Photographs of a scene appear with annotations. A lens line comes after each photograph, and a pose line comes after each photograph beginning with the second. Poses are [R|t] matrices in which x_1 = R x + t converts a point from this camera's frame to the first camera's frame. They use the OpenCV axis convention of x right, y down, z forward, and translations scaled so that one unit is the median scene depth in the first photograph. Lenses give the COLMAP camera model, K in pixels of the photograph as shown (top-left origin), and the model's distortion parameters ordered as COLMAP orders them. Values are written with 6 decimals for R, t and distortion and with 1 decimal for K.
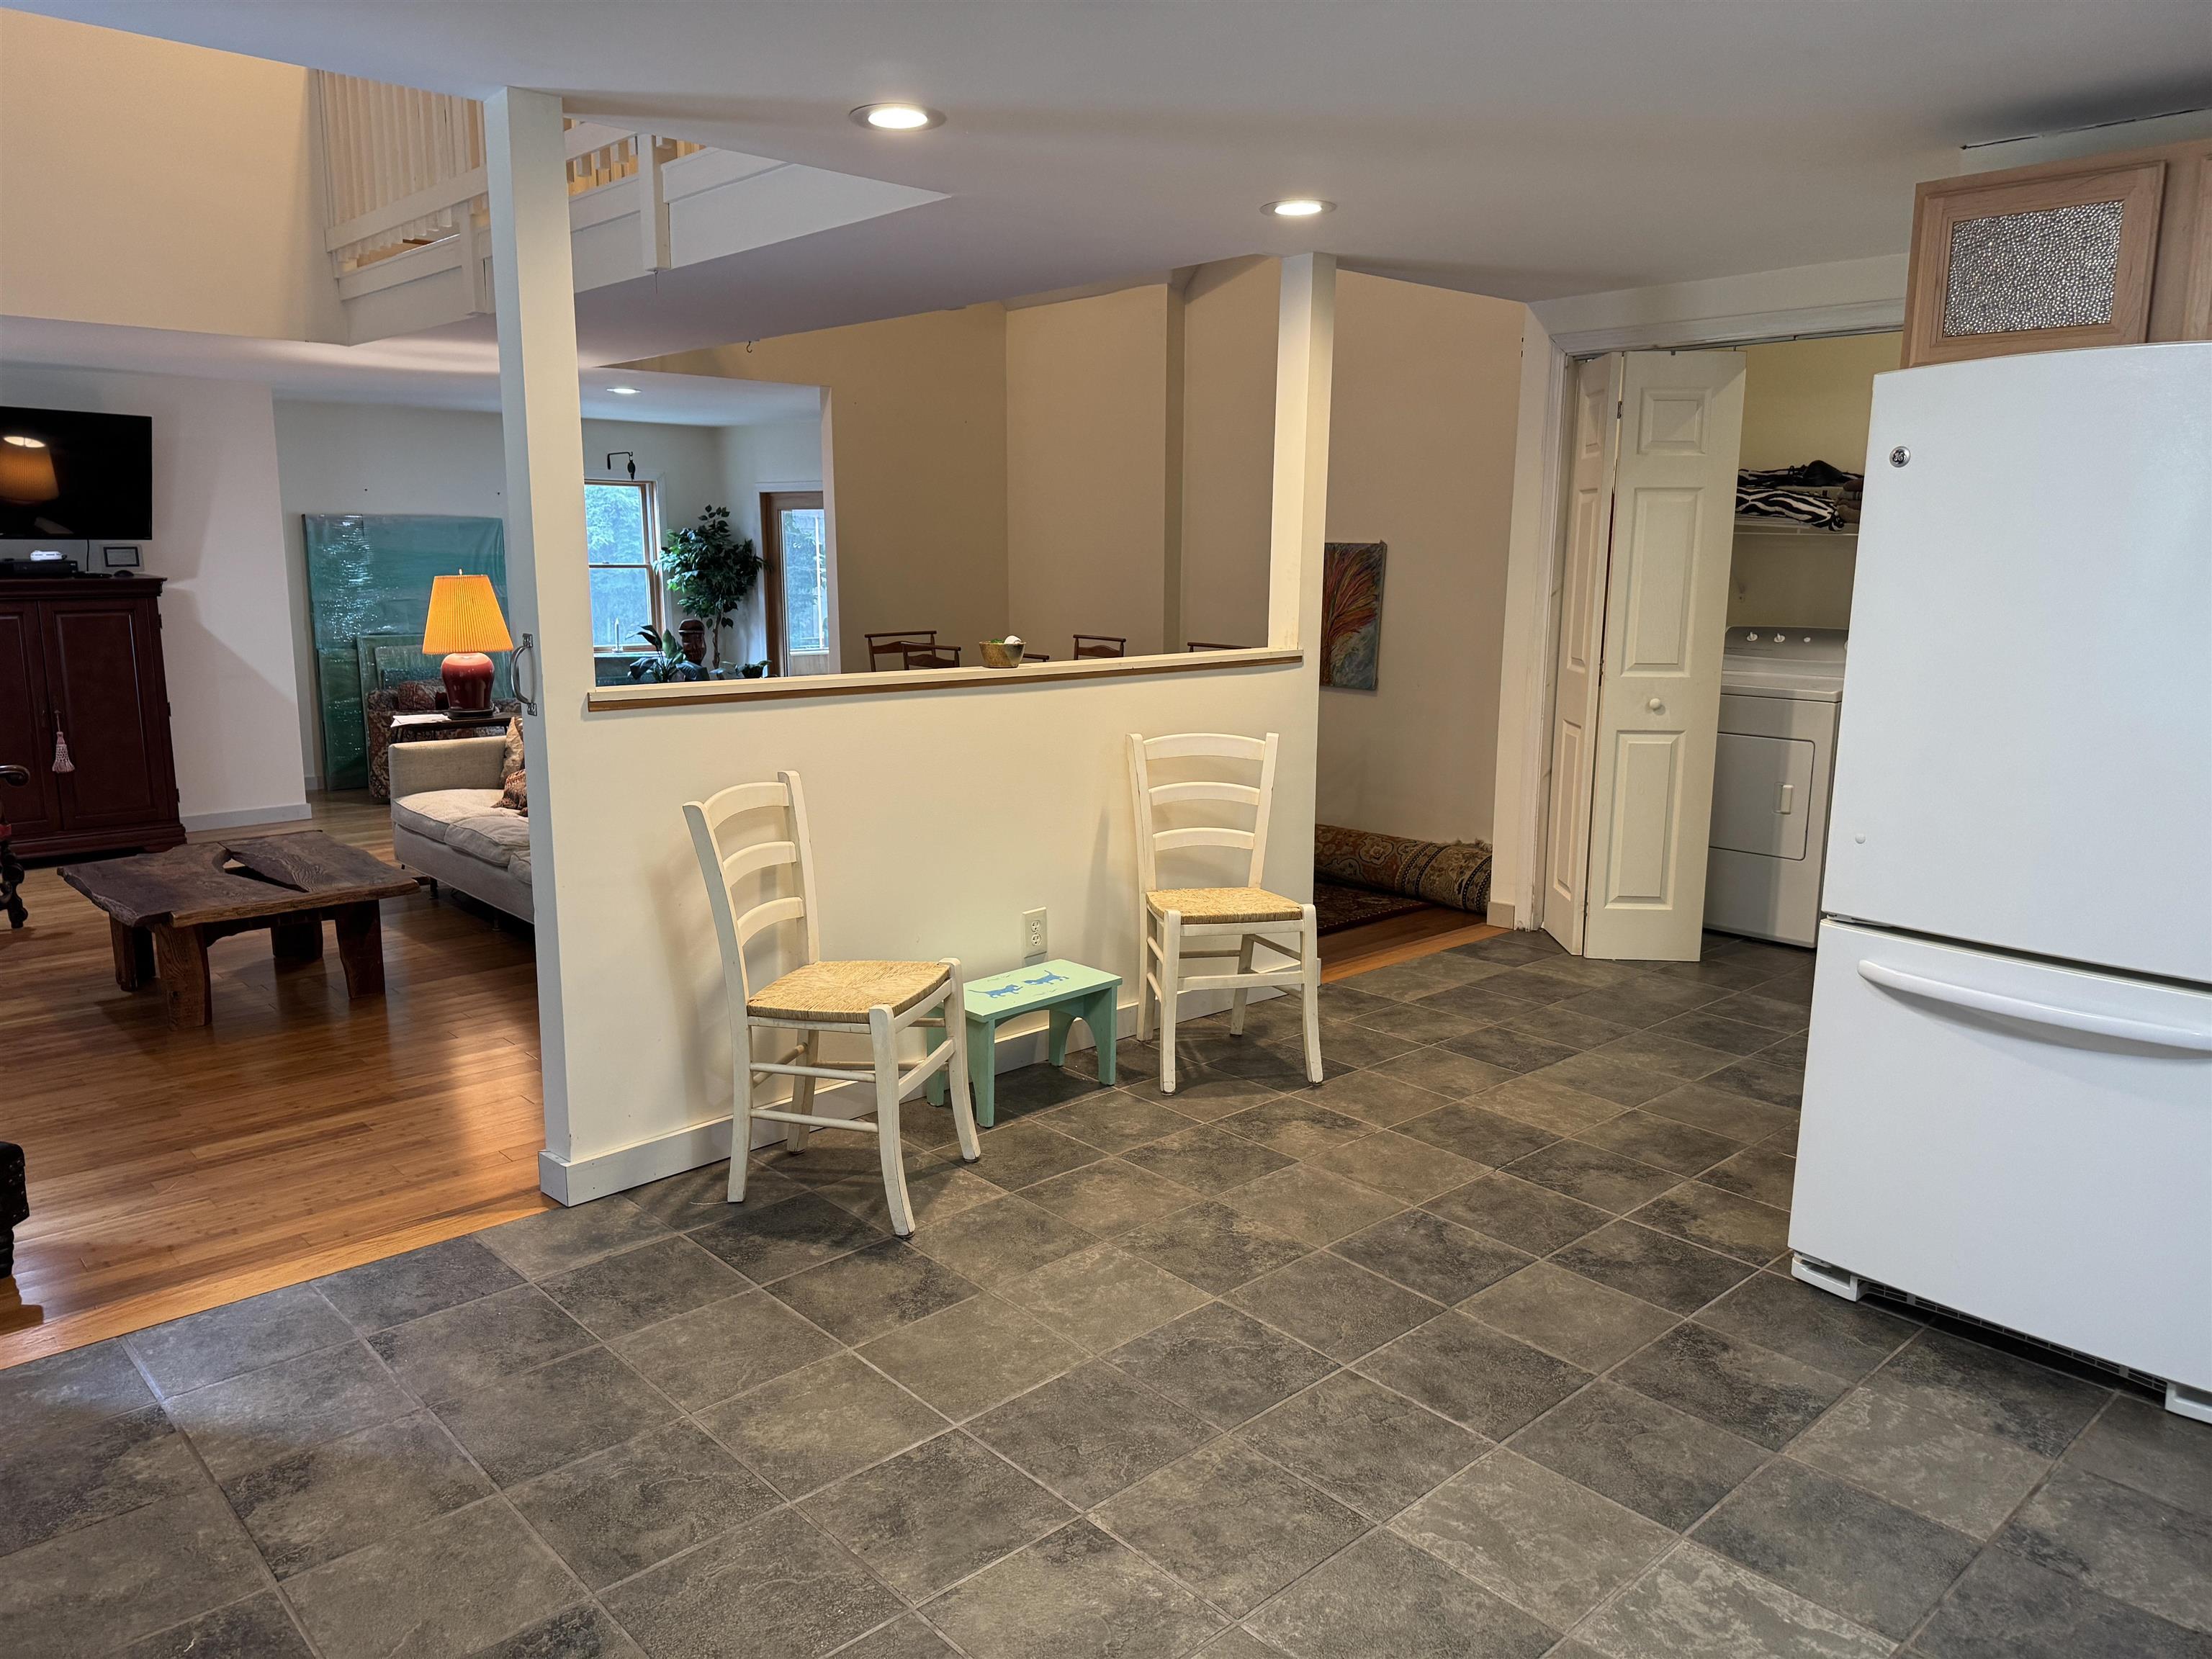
lens RADIAL K [[1550.0, 0, 1106.2], [0, 1550.0, 833.6], [0, 0, 1]] dist [0.097810, -0.114962]
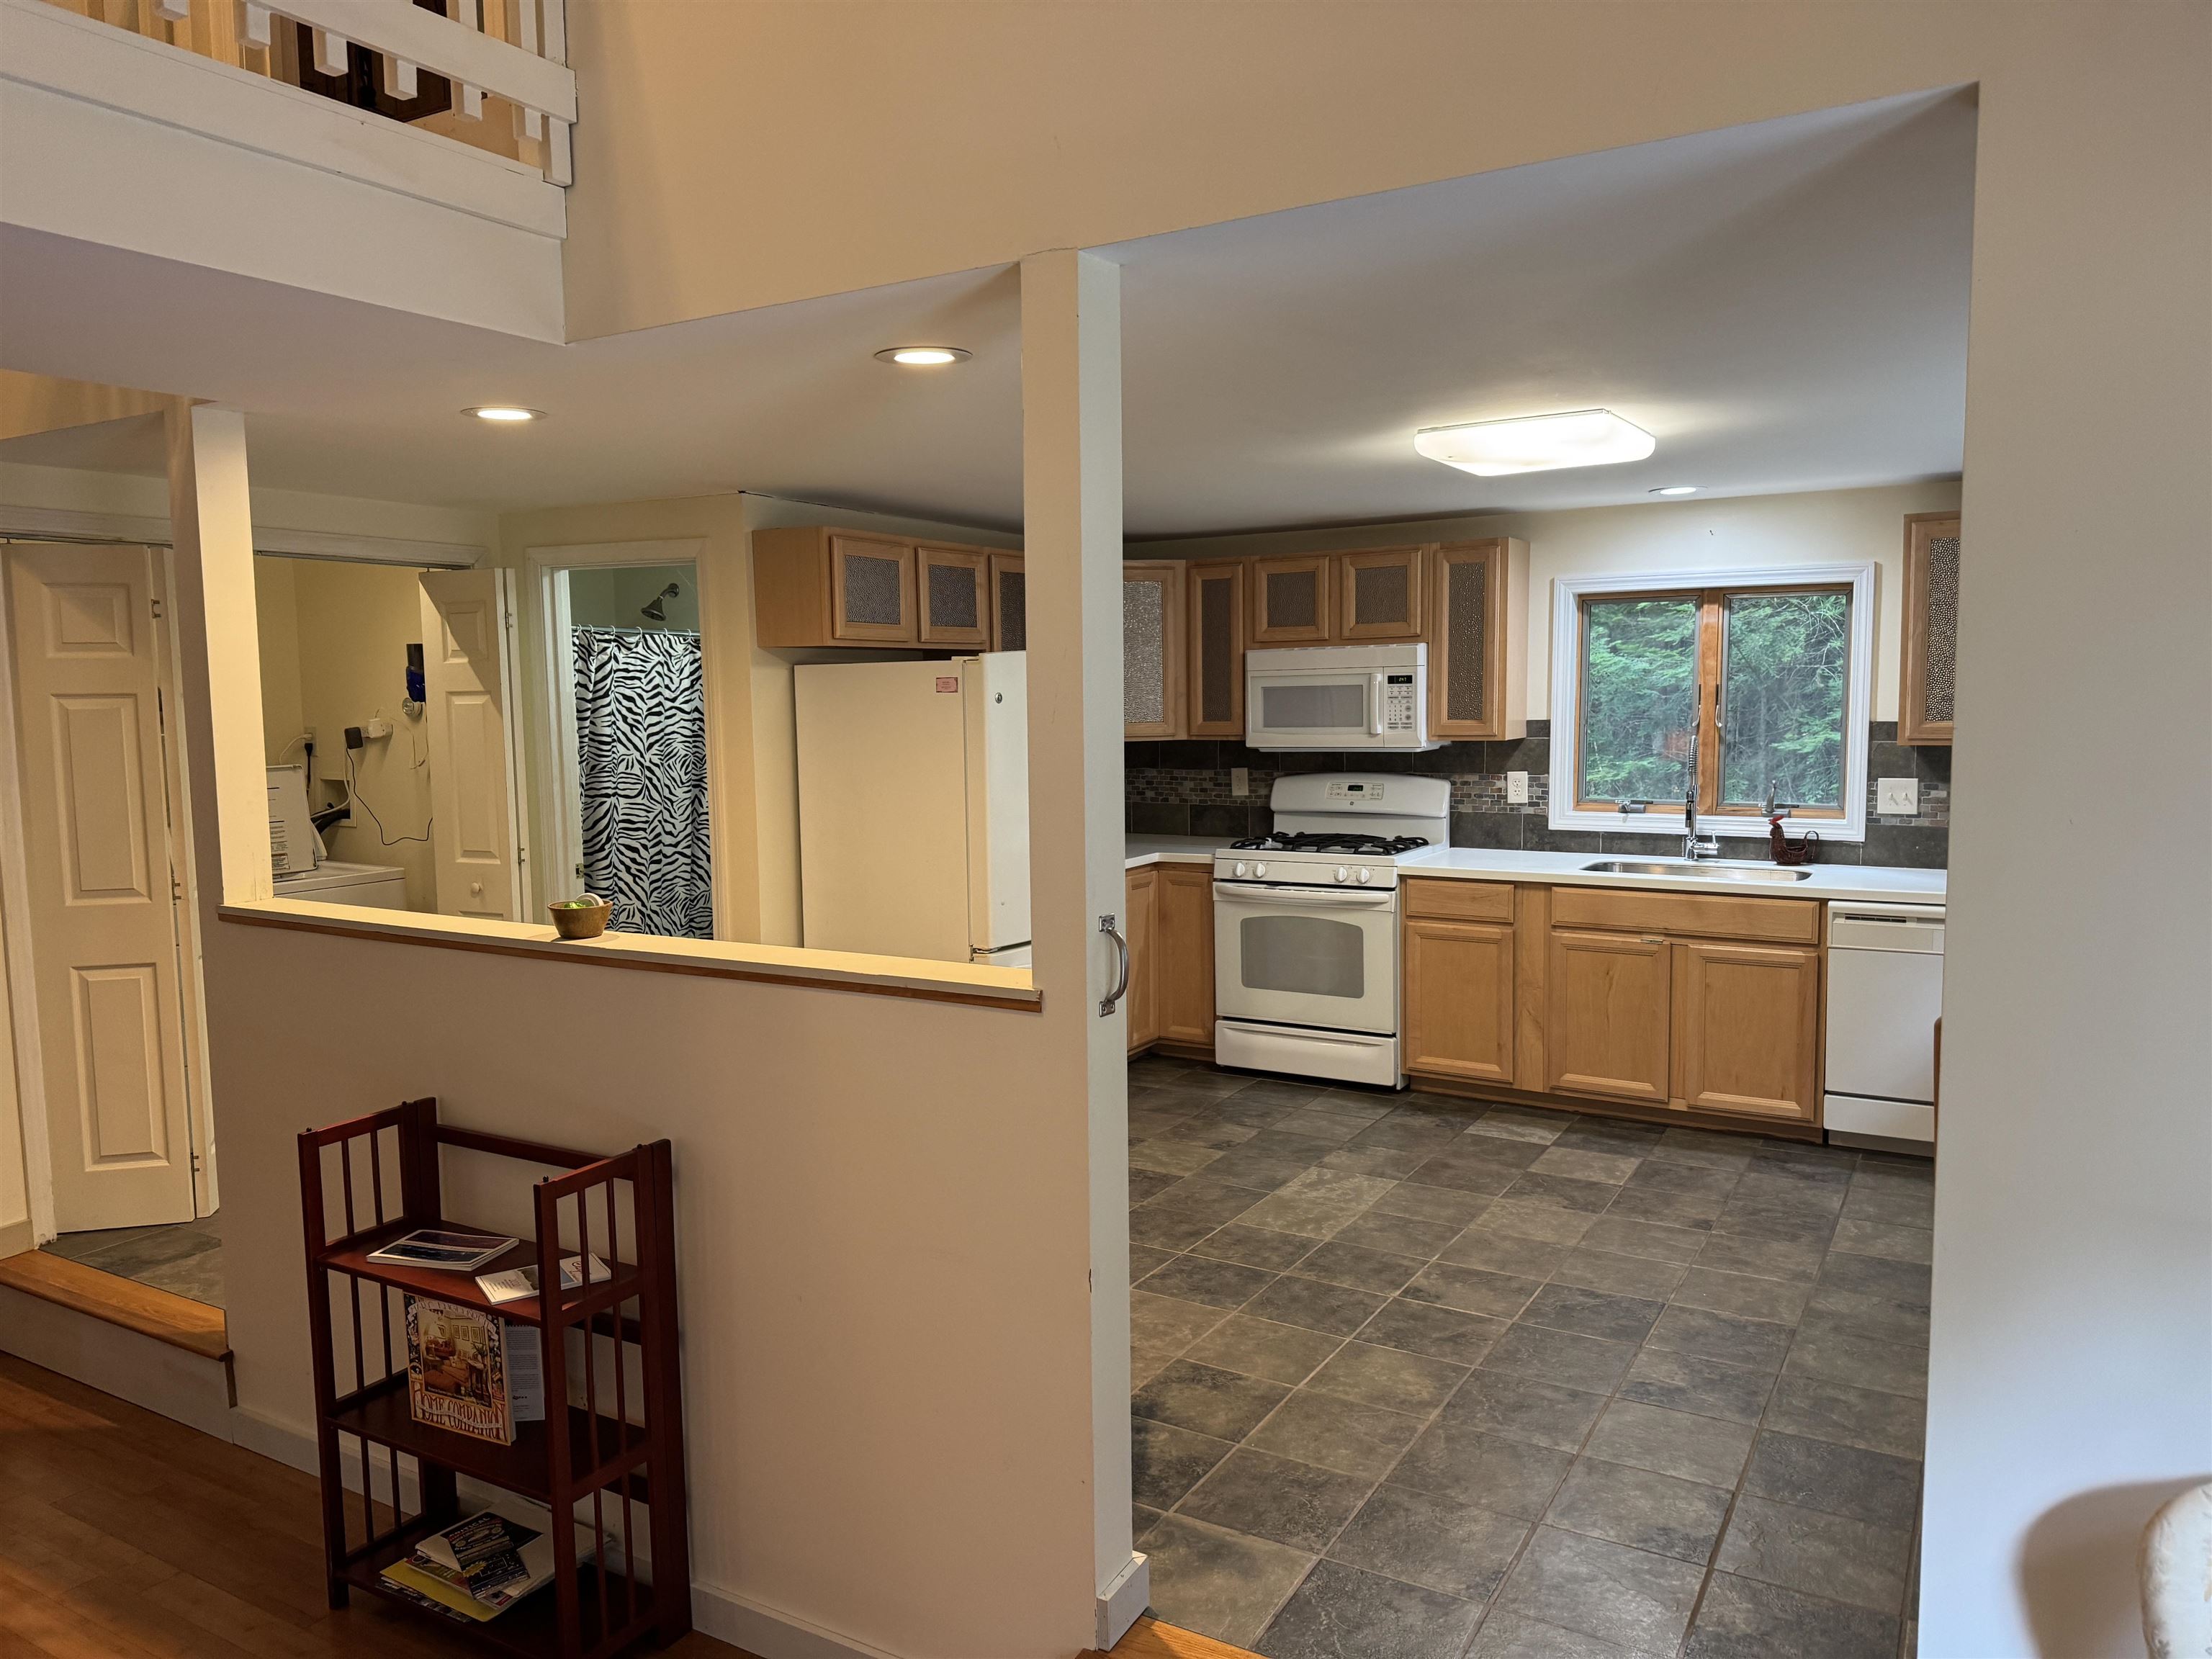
lens RADIAL K [[1535.9, 0, 1096.1], [0, 1535.9, 836.4], [0, 0, 1]] dist [0.105696, -0.156142]
pose [[-0.283041, -0.092292, 0.954657, -1.487536], [0.186898, 0.970971, 0.149281, -0.378540], [-0.940721, 0.220676, -0.257576, 1.599516]]
